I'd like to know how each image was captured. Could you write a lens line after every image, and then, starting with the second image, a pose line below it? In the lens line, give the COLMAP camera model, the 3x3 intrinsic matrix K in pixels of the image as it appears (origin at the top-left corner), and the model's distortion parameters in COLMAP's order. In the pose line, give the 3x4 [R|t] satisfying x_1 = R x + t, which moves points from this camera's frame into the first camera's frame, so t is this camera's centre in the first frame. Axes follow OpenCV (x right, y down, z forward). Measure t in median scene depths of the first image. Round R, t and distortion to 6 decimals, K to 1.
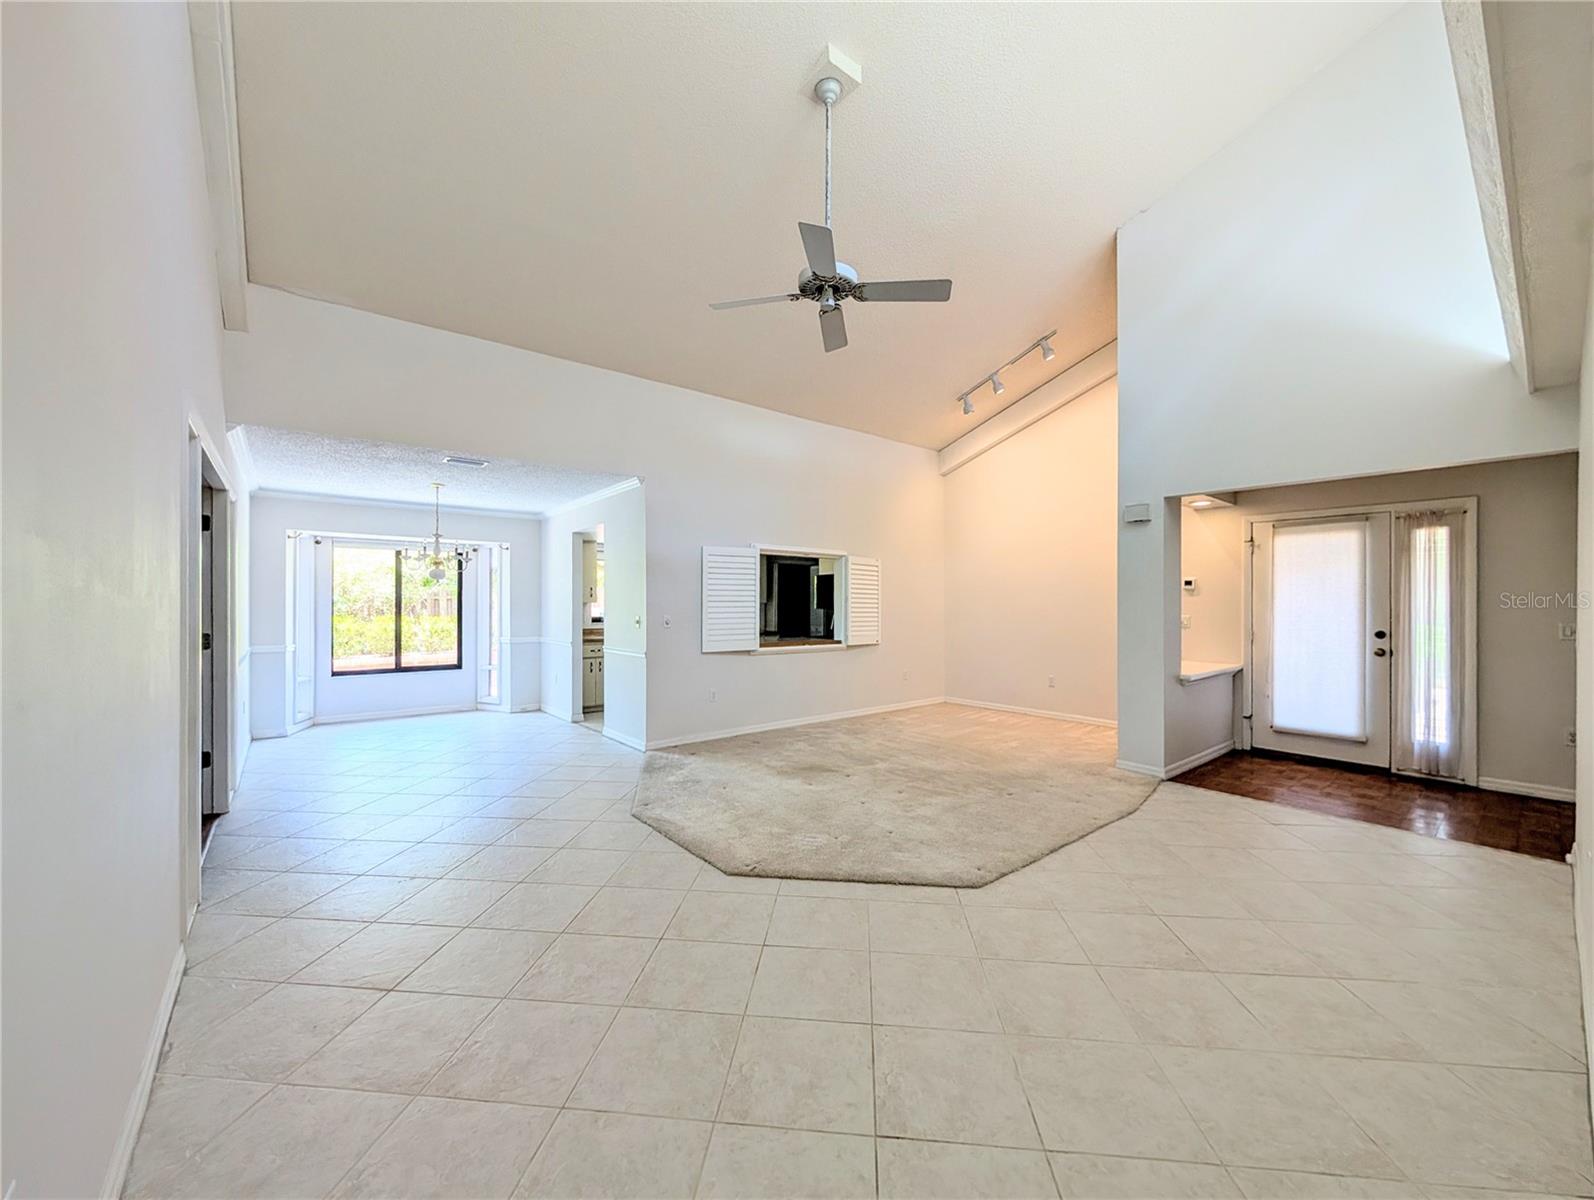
lens RADIAL K [[615.8, 0, 797.6], [0, 615.8, 600.8], [0, 0, 1]] dist [-0.000256, -0.000022]
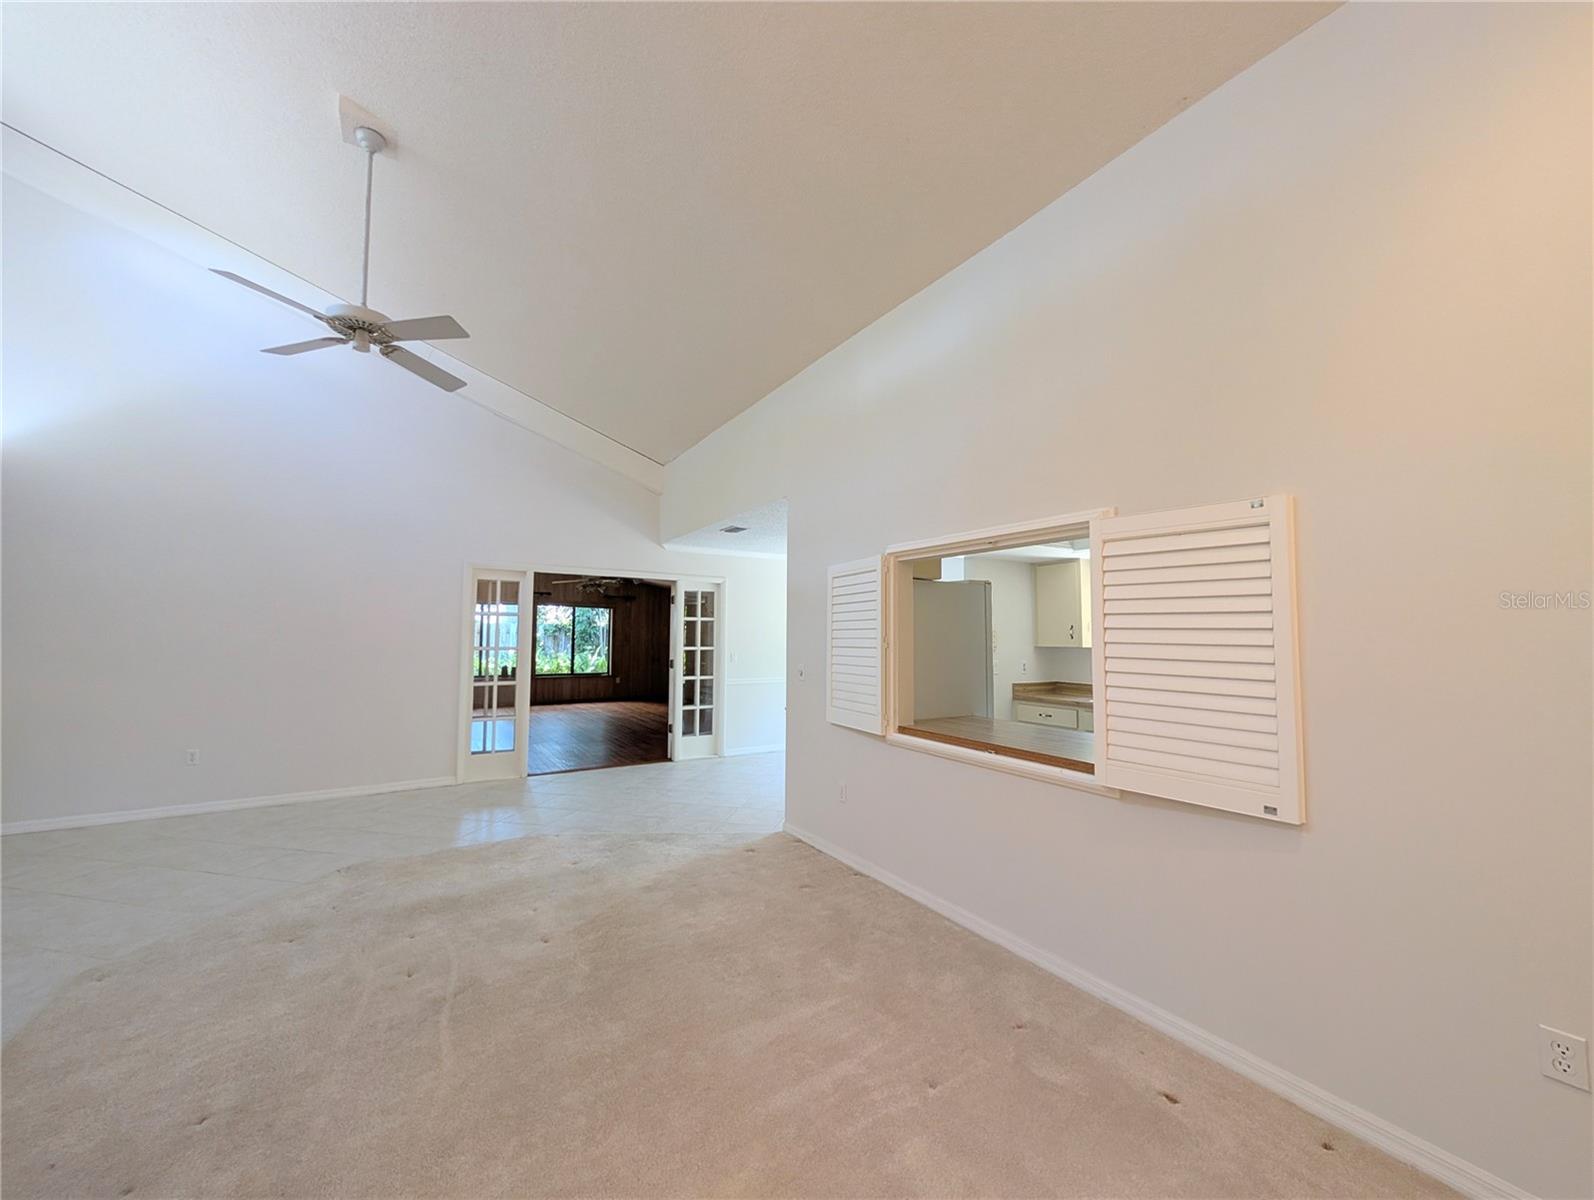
lens RADIAL K [[606.0, 0, 797.1], [0, 606.0, 602.5], [0, 0, 1]] dist [-0.000572, -0.000129]
pose [[-0.115691, -0.057590, -0.991614, 0.534676], [-0.006730, 0.998340, -0.057196, -0.008237], [0.993262, 0.000056, -0.115886, 1.081978]]
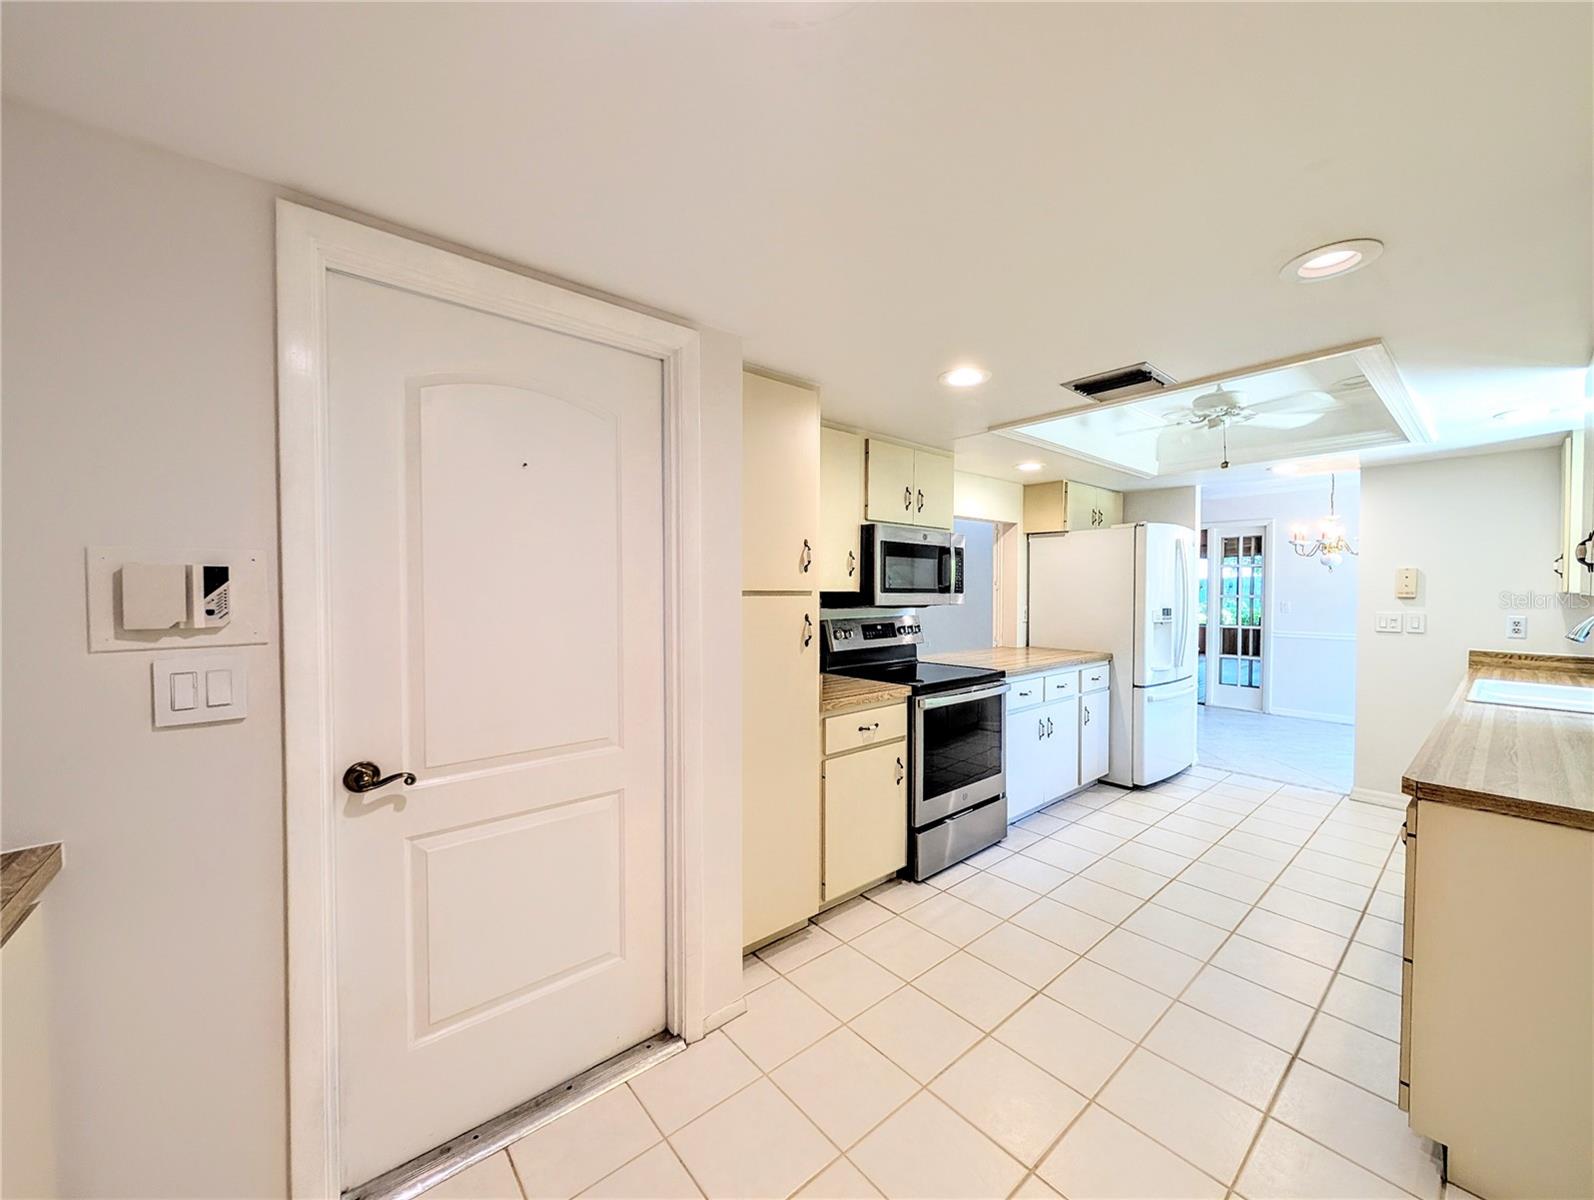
lens RADIAL K [[601.1, 0, 786.7], [0, 601.1, 598.0], [0, 0, 1]] dist [0.001412, 0.000088]
pose [[-0.999991, 0.000607, -0.004195, 0.206729], [0.000556, 0.999926, 0.012125, 0.002806], [0.004202, 0.012122, -0.999918, 1.901590]]
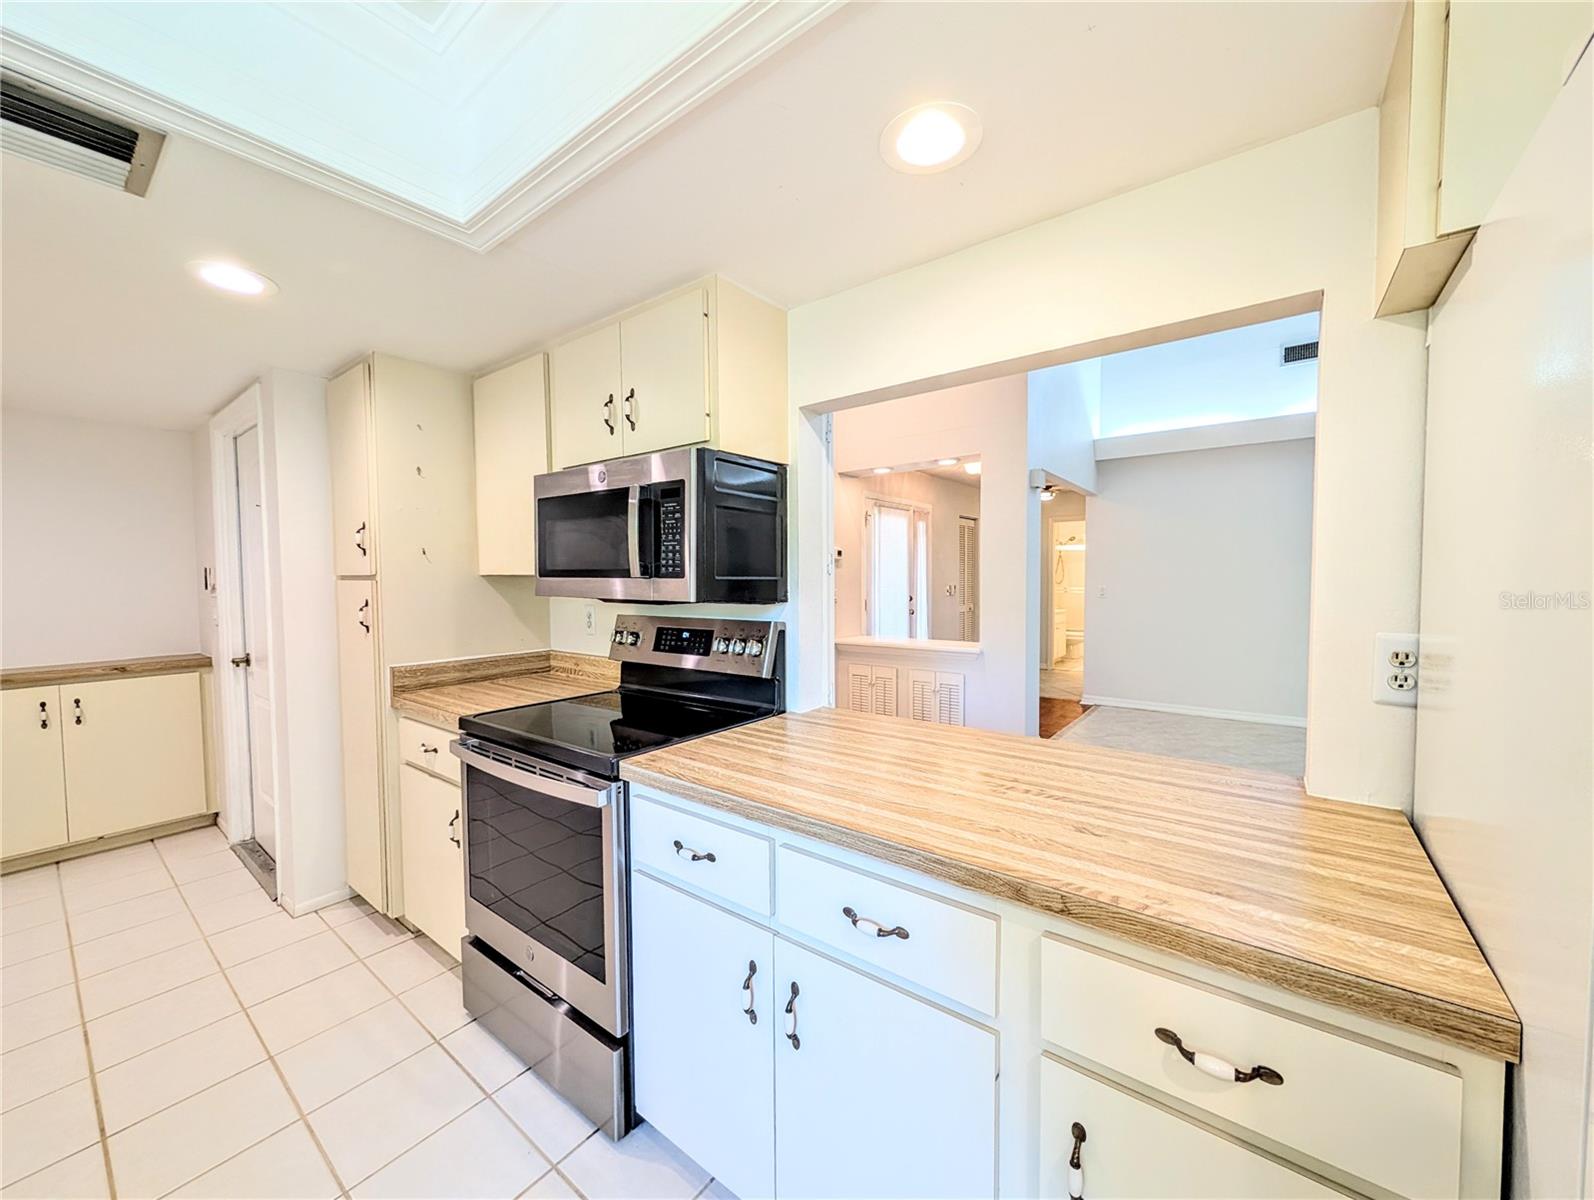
lens RADIAL K [[606.0, 0, 797.1], [0, 606.0, 602.5], [0, 0, 1]] dist [-0.000572, -0.000129]
pose [[-0.230634, -0.038083, 0.972295, -0.250171], [0.003919, 0.999189, 0.040067, 0.005976], [-0.973033, 0.013051, -0.230297, 1.322908]]
